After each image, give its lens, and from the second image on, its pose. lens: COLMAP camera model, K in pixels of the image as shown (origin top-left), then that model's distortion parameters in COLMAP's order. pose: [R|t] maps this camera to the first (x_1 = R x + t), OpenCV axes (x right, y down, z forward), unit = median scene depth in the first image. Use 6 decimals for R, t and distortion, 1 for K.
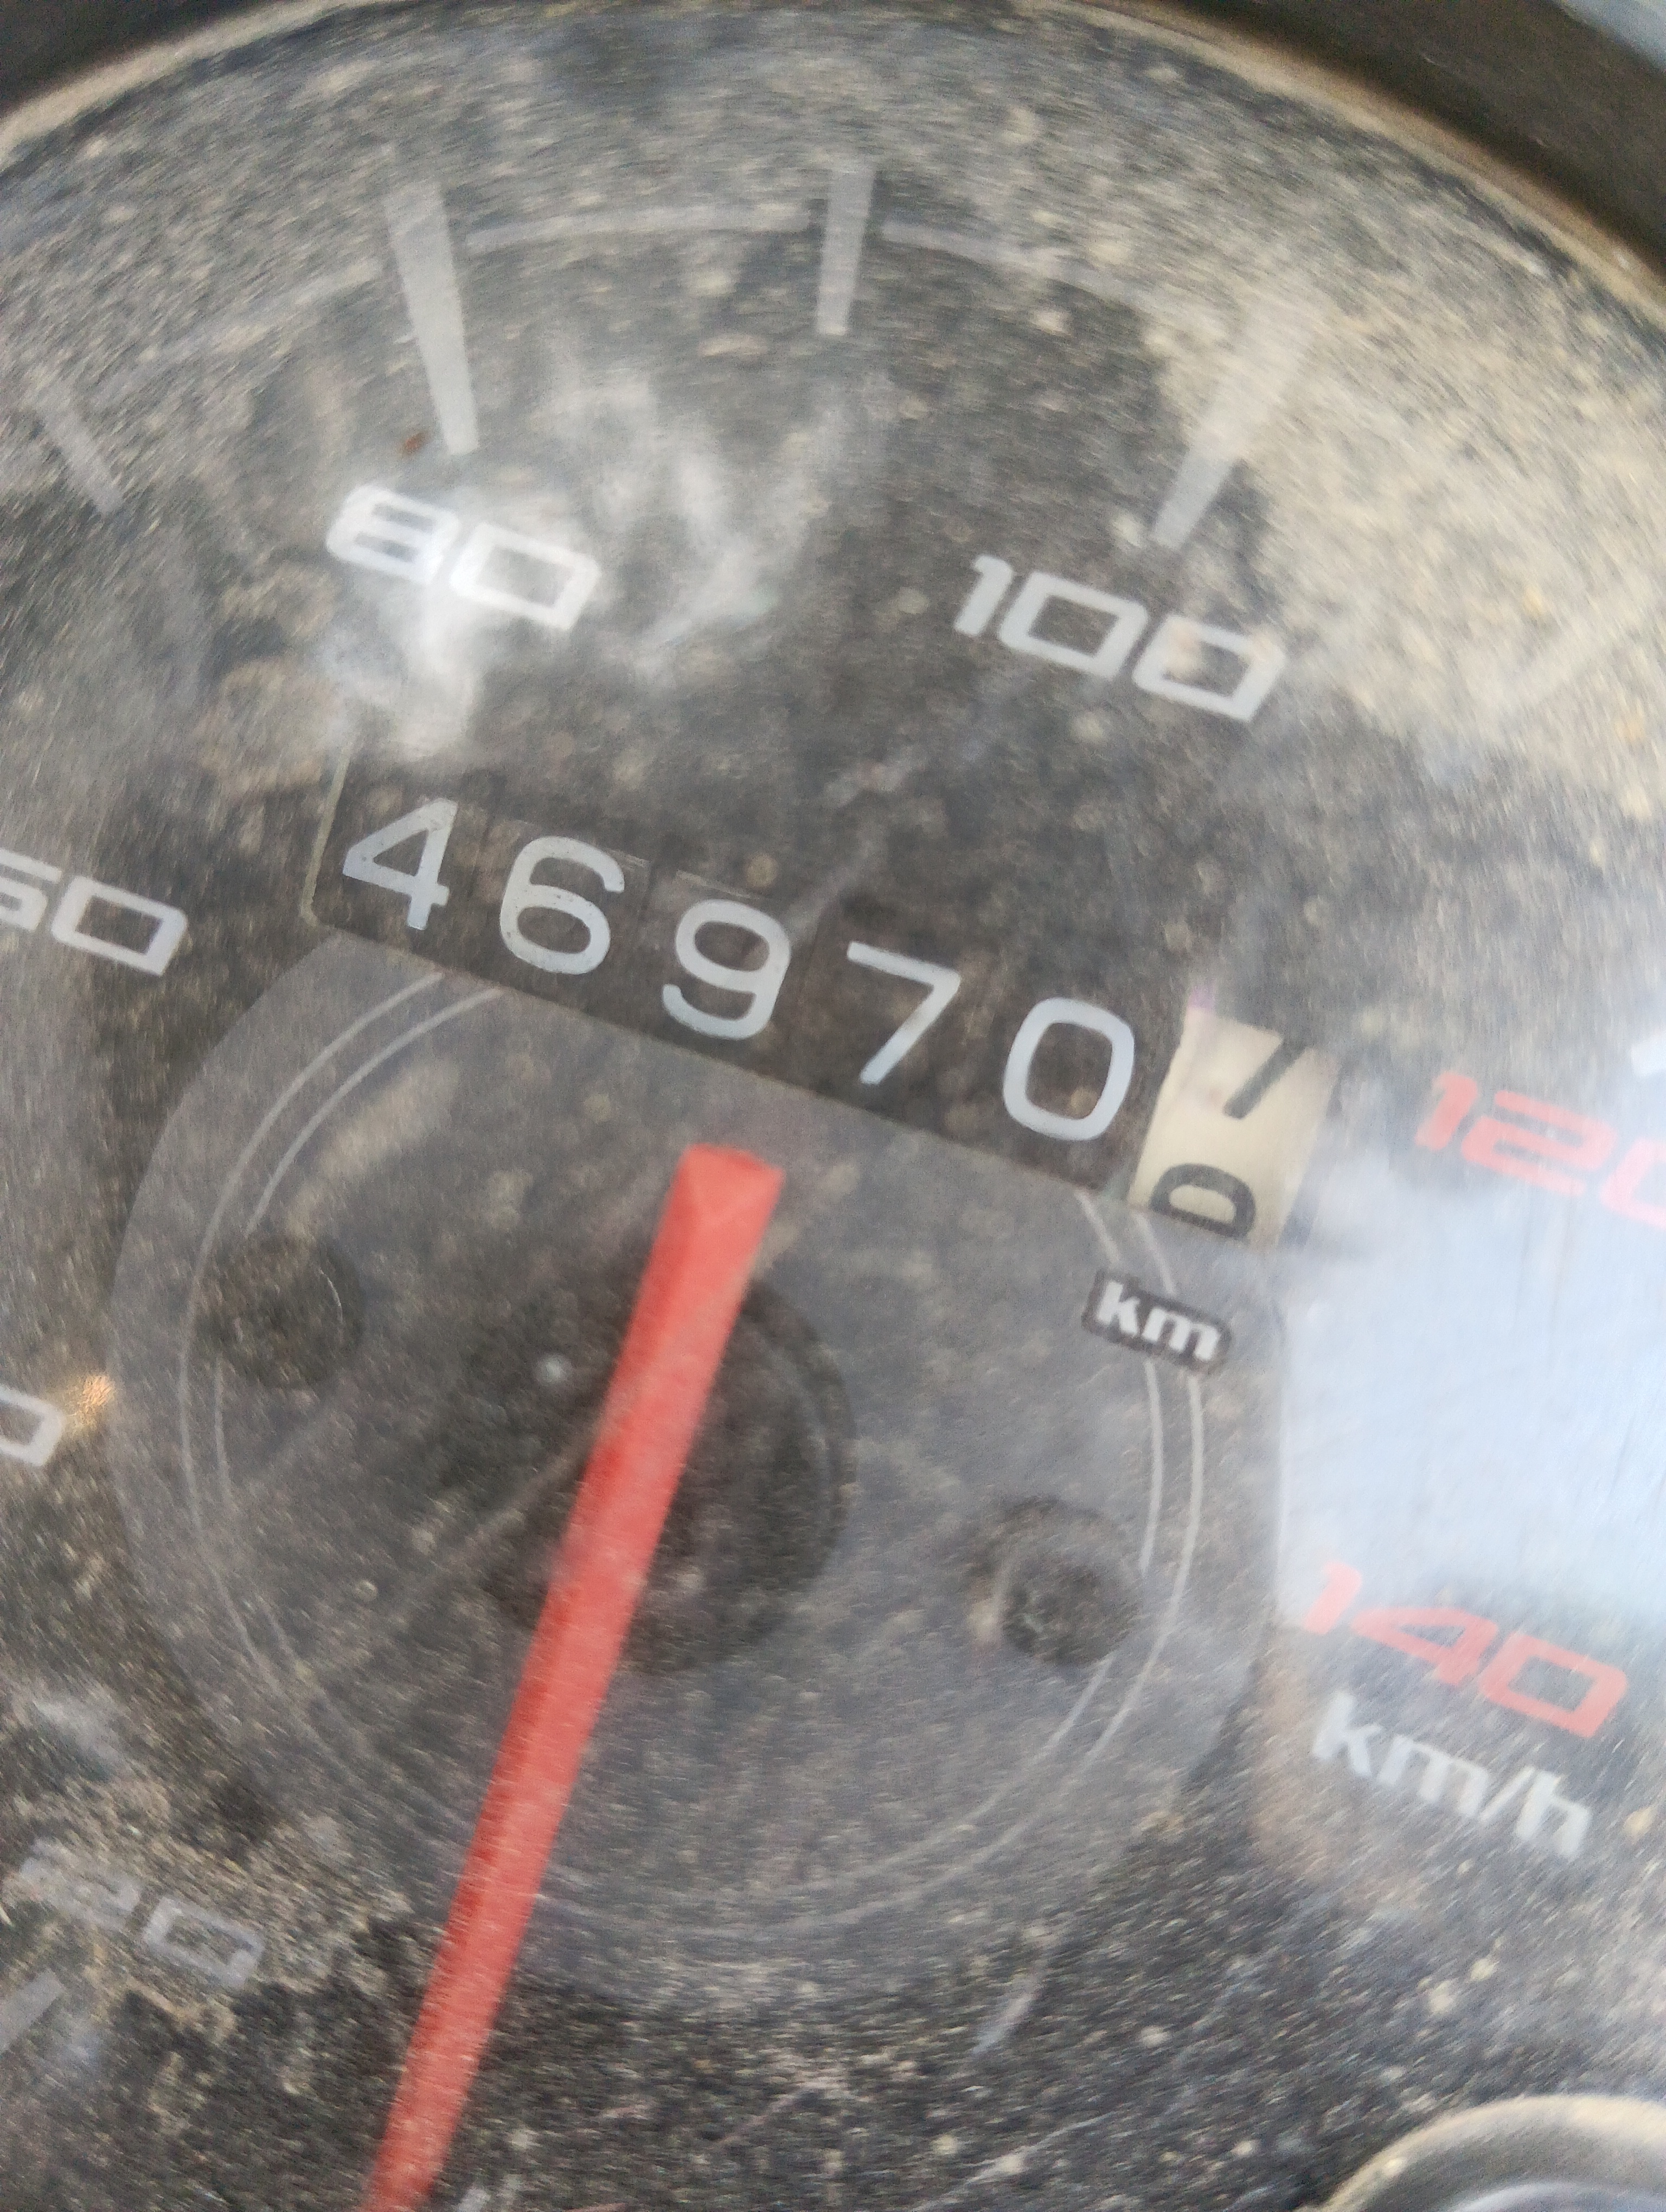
lens RADIAL K [[1956.6, 0, 809.6], [0, 1956.6, 1133.4], [0, 0, 1]] dist [0.000953, -0.144432]
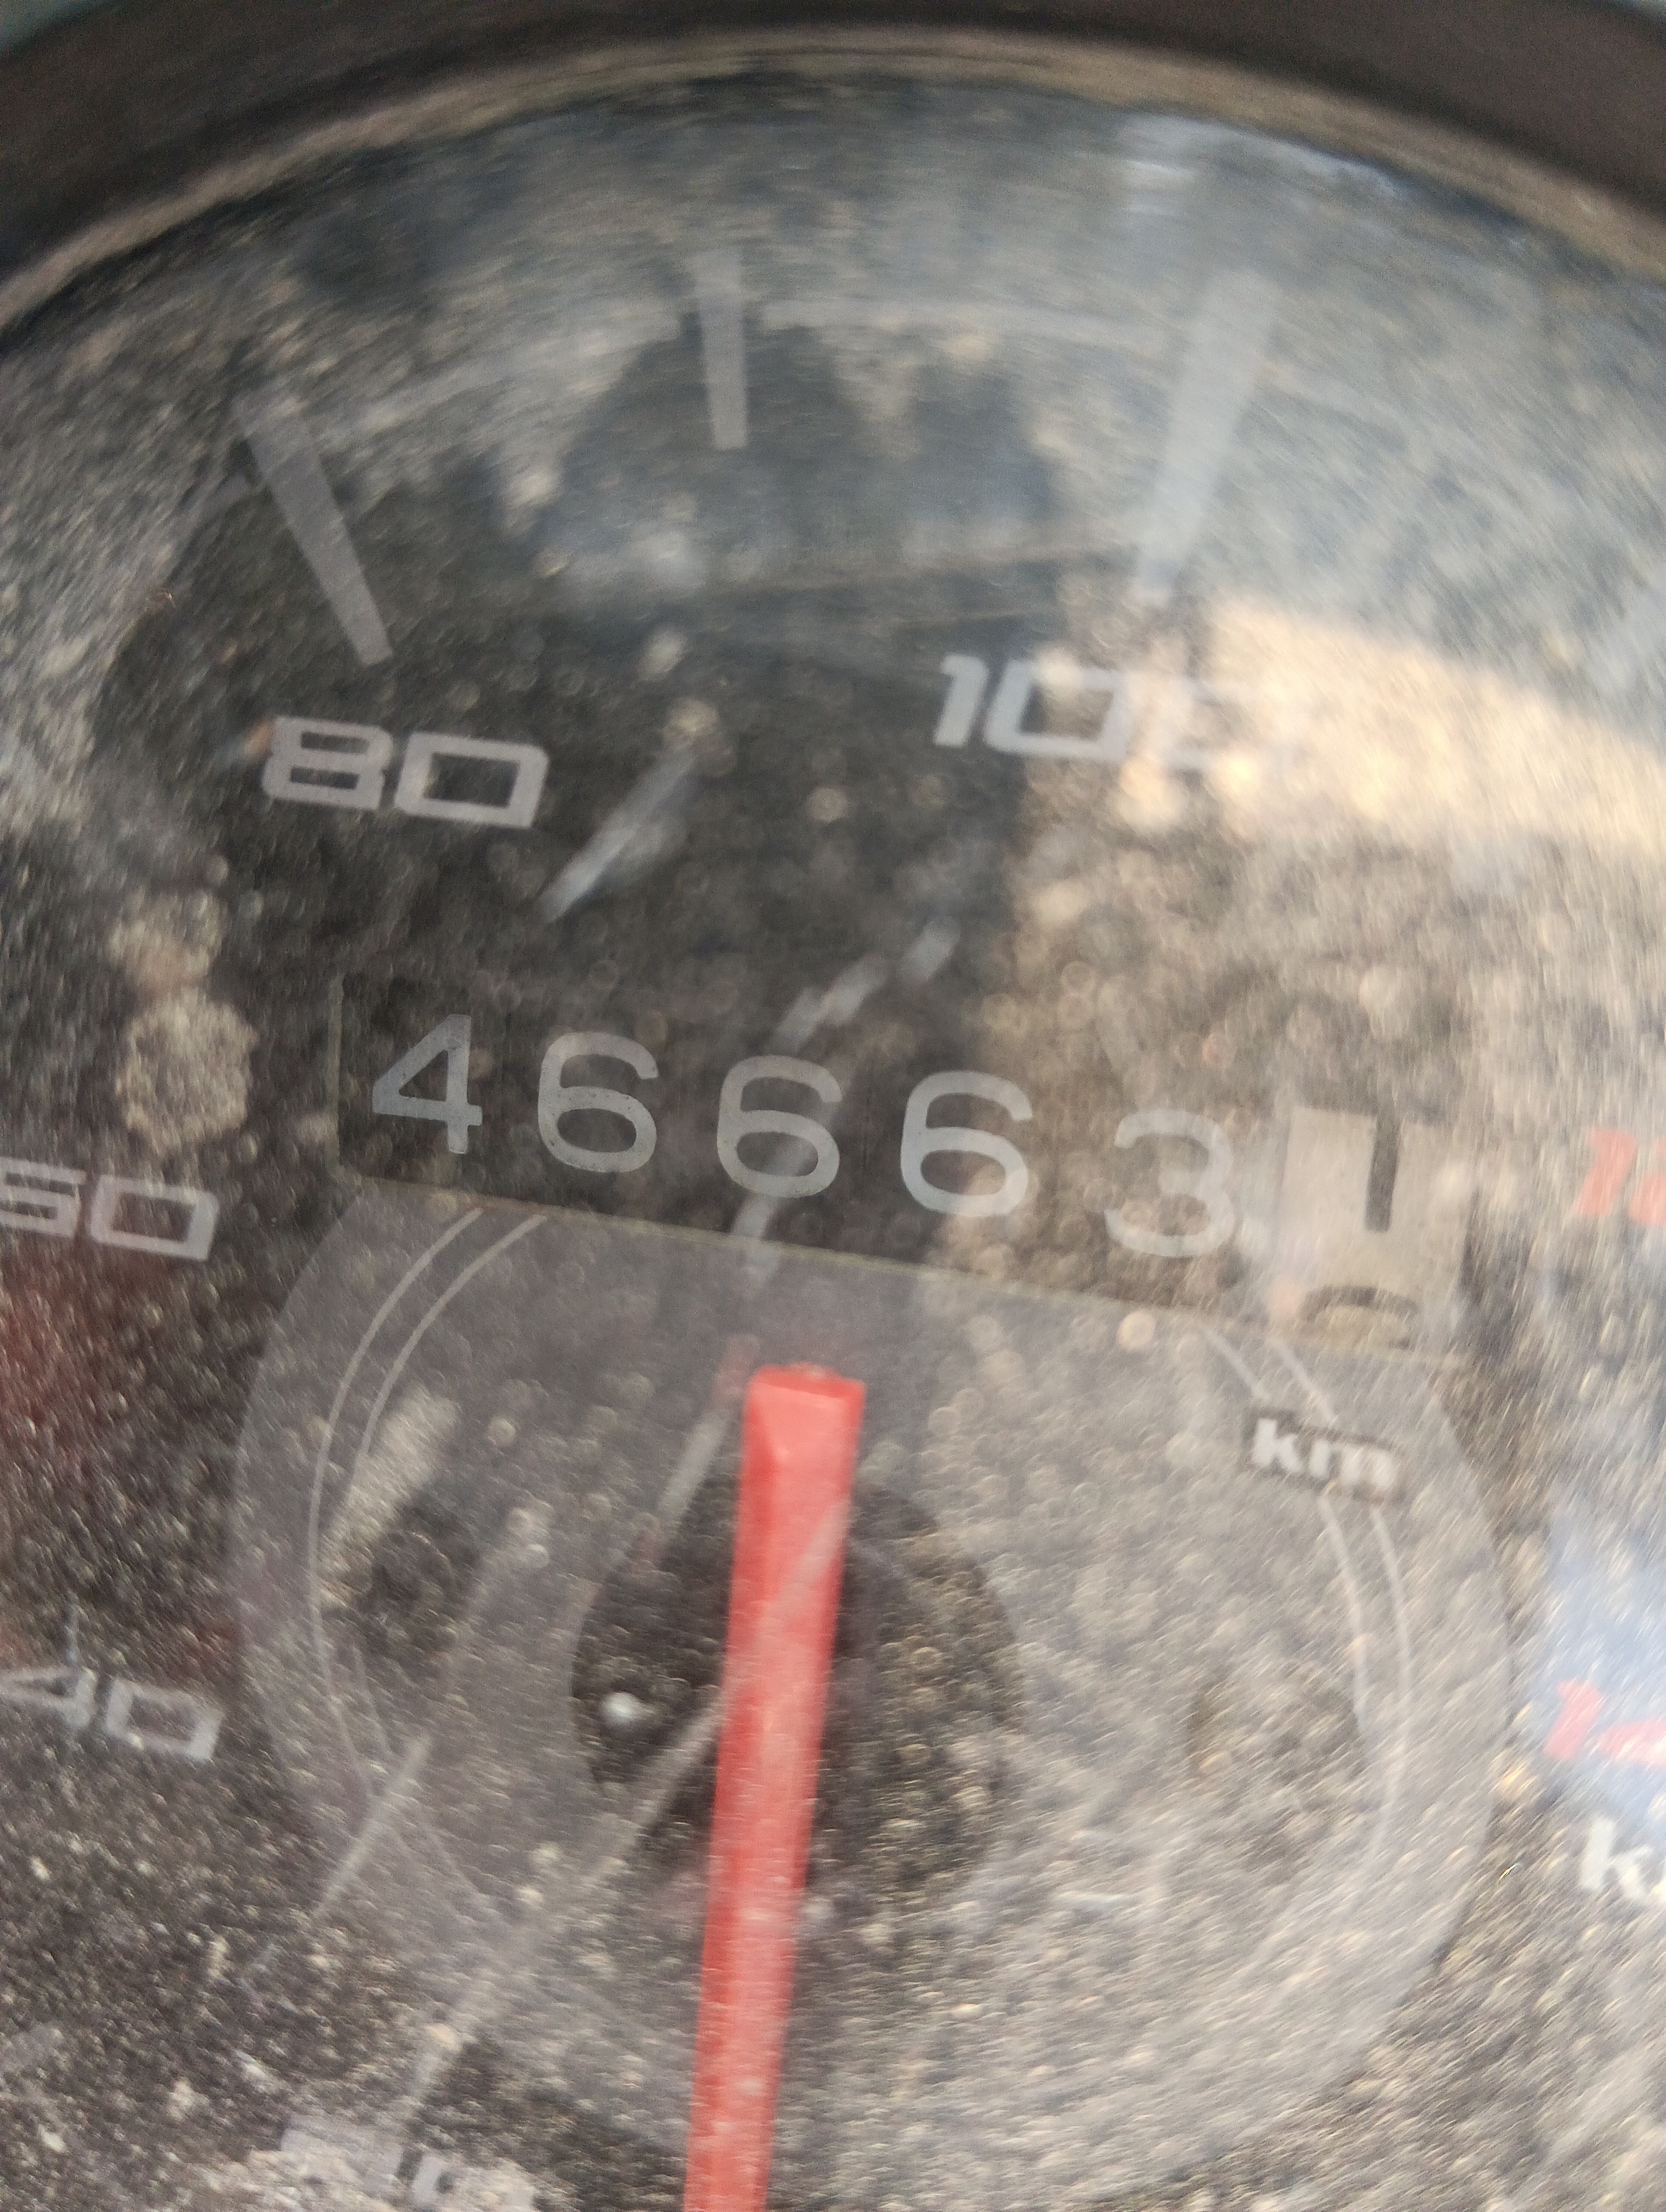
lens RADIAL K [[1956.6, 0, 830.2], [0, 1956.6, 1112.6], [0, 0, 1]] dist [0.000953, -0.144432]
pose [[0.972259, -0.193372, -0.131608, 0.111317], [0.198123, 0.979886, 0.023892, -0.124295], [0.124341, -0.049303, 0.991014, 0.107175]]
